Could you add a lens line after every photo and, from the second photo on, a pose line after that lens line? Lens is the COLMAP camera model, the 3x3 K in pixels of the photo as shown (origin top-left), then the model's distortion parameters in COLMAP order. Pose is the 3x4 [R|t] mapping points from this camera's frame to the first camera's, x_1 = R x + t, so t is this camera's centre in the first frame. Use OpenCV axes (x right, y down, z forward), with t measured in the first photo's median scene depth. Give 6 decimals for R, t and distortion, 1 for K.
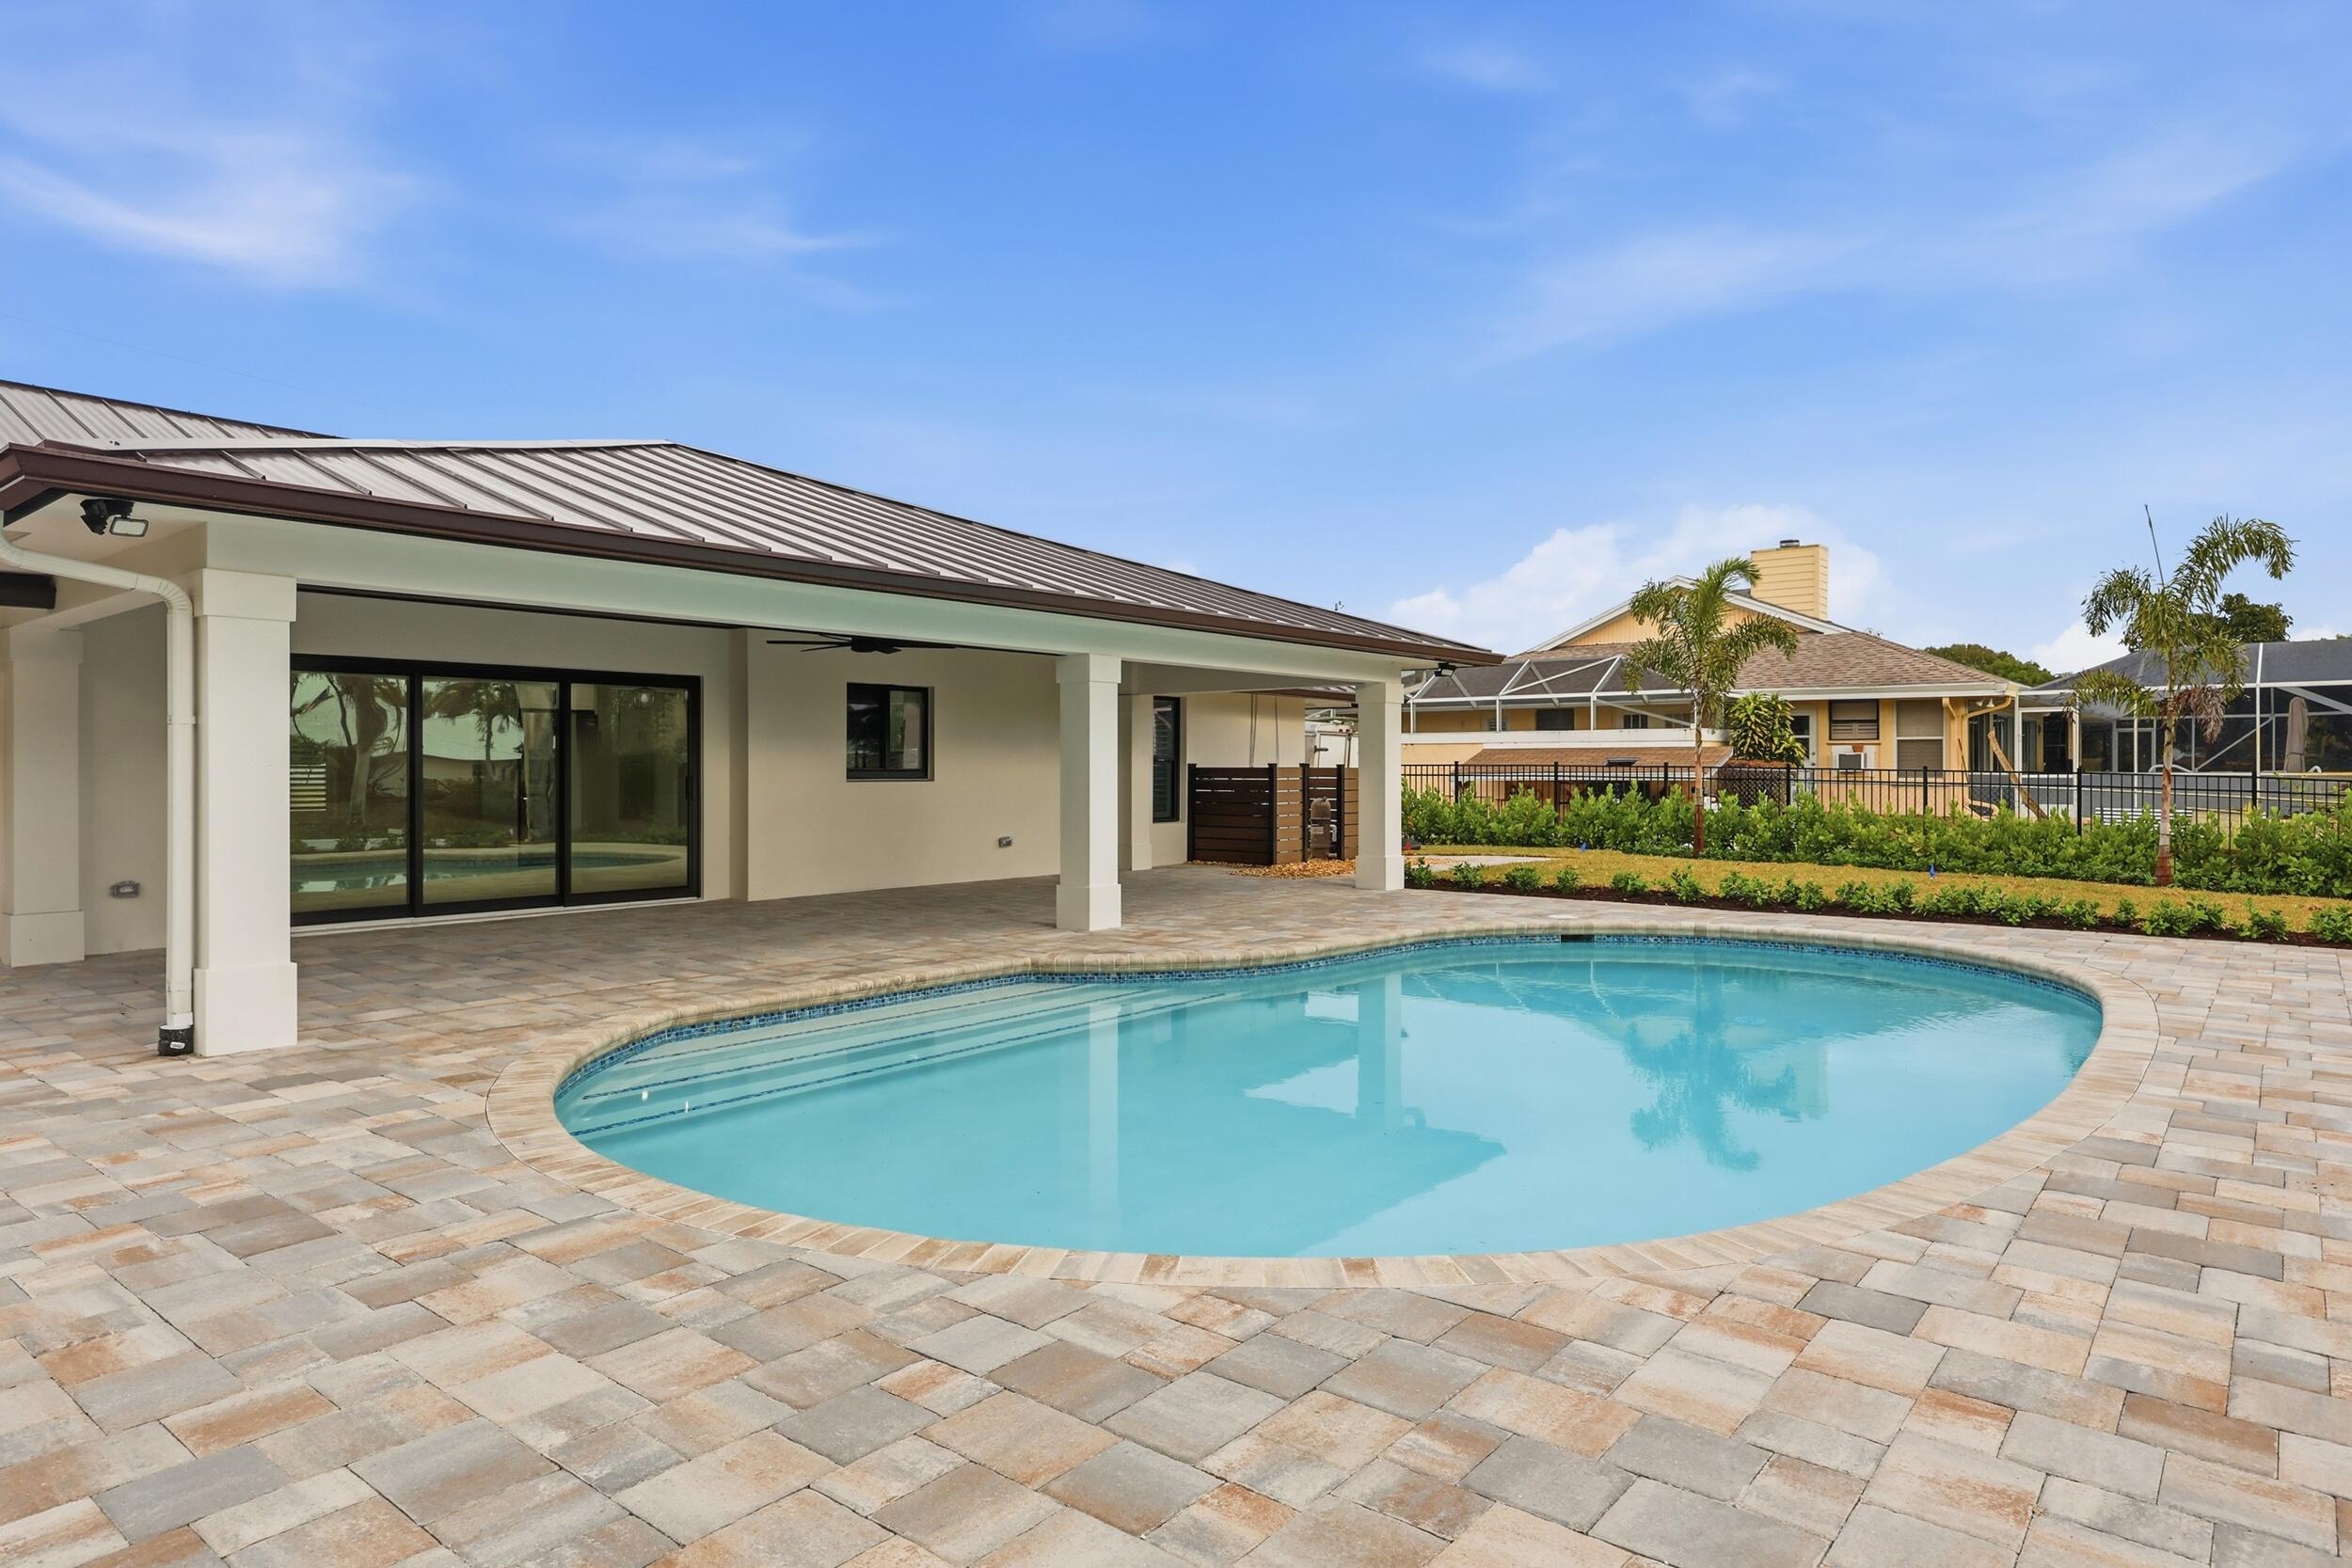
lens RADIAL K [[1364.7, 0, 1170.7], [0, 1364.7, 772.0], [0, 0, 1]] dist [-0.000079, -0.000413]
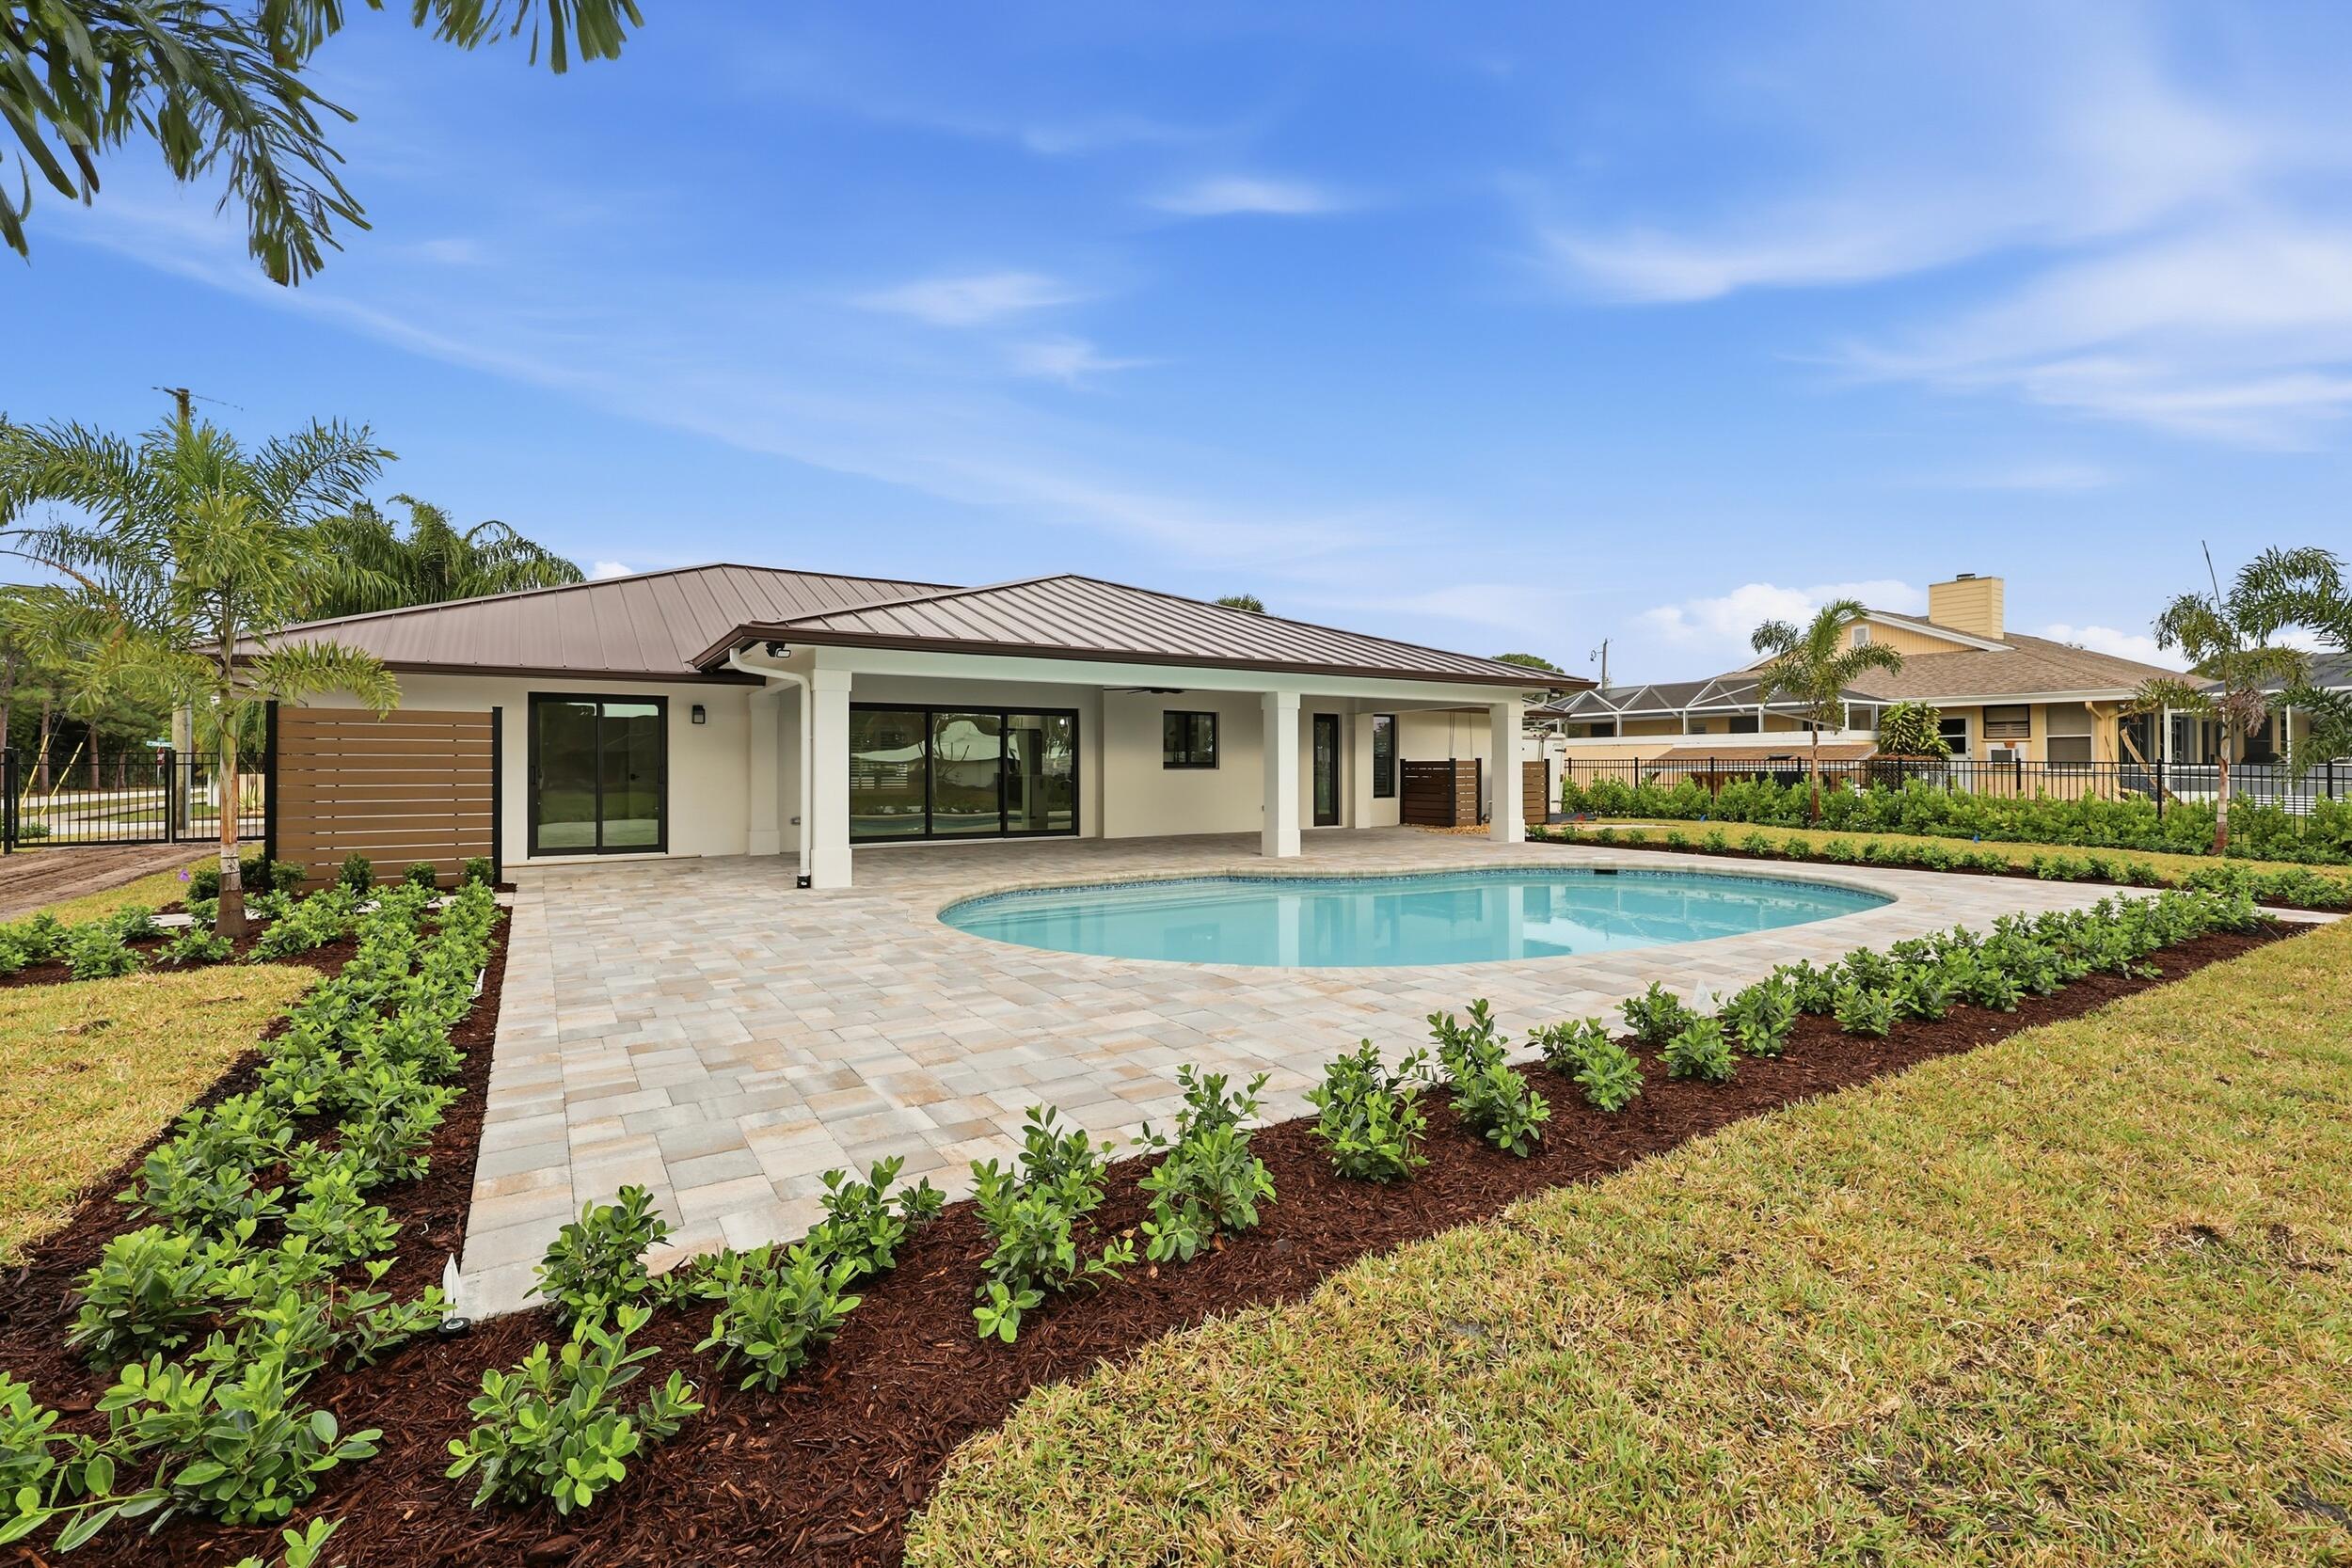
lens RADIAL K [[1006.4, 0, 1174.1], [0, 1006.4, 762.2], [0, 0, 1]] dist [0.000126, 0.000259]
pose [[0.947254, -0.003997, -0.320458, 0.131382], [0.001584, 0.999968, -0.007789, 0.005800], [0.320479, 0.006871, 0.947231, -0.128698]]
